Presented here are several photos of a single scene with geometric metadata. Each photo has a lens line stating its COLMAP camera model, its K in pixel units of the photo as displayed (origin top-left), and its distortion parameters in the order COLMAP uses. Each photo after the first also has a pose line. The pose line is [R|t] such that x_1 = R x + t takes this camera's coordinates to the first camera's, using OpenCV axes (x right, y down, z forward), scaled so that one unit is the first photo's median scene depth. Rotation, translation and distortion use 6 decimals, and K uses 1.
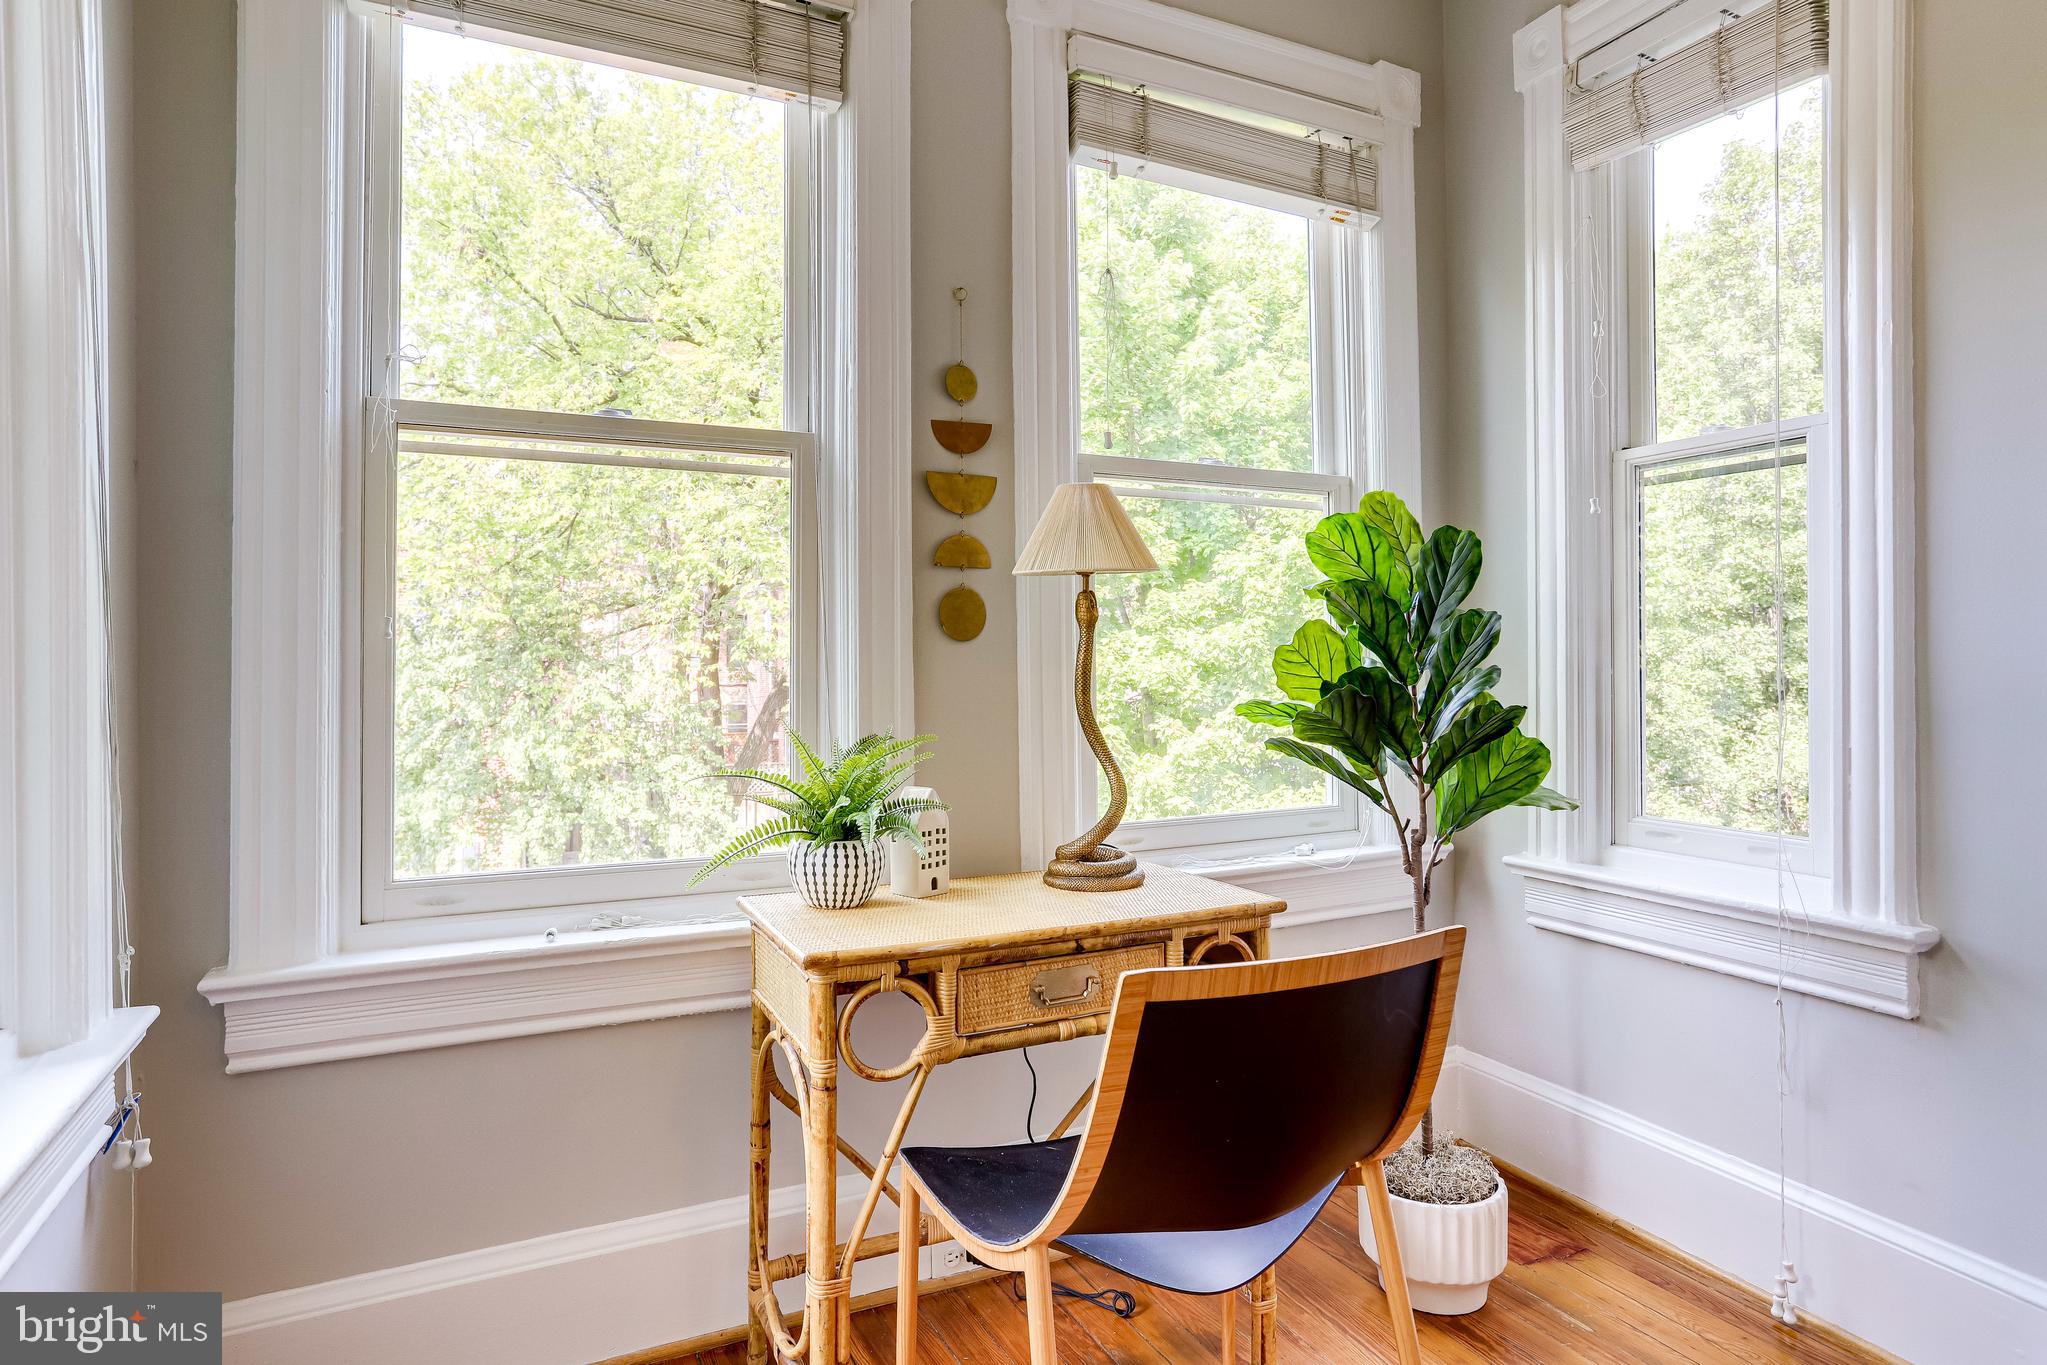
lens RADIAL K [[1147.2, 0, 1025.3], [0, 1147.2, 633.1], [0, 0, 1]] dist [0.000310, 0.000516]
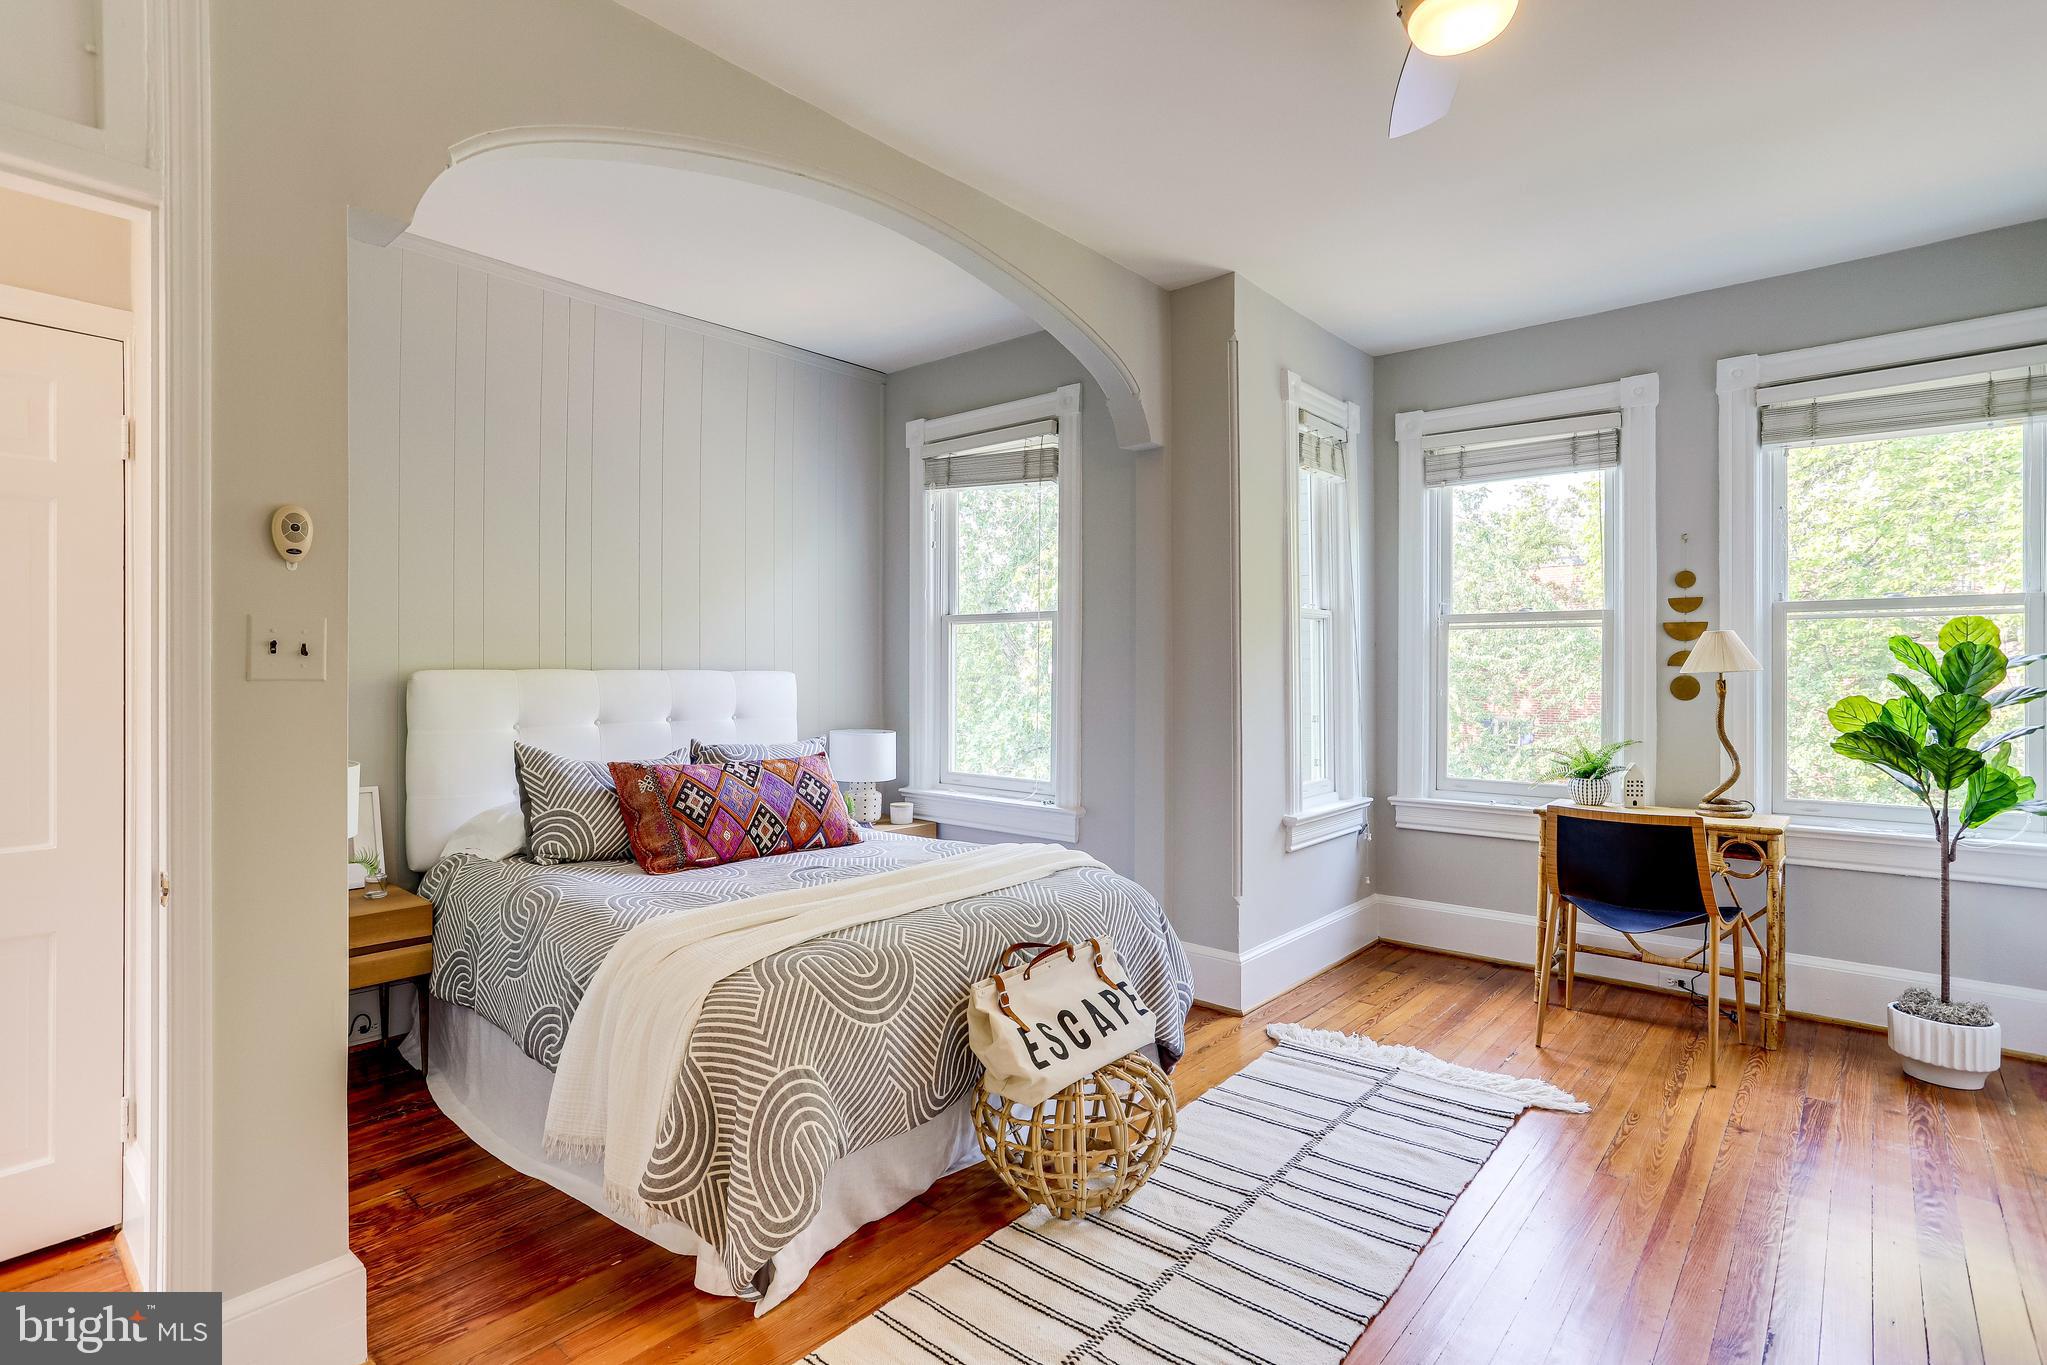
lens RADIAL K [[1010.3, 0, 1002.3], [0, 1010.3, 683.2], [0, 0, 1]] dist [-0.001282, 0.000380]
pose [[0.399110, 0.016395, -0.916757, 1.186253], [0.036785, 0.998749, 0.033876, -0.138193], [0.916165, -0.047243, 0.398007, -0.938256]]
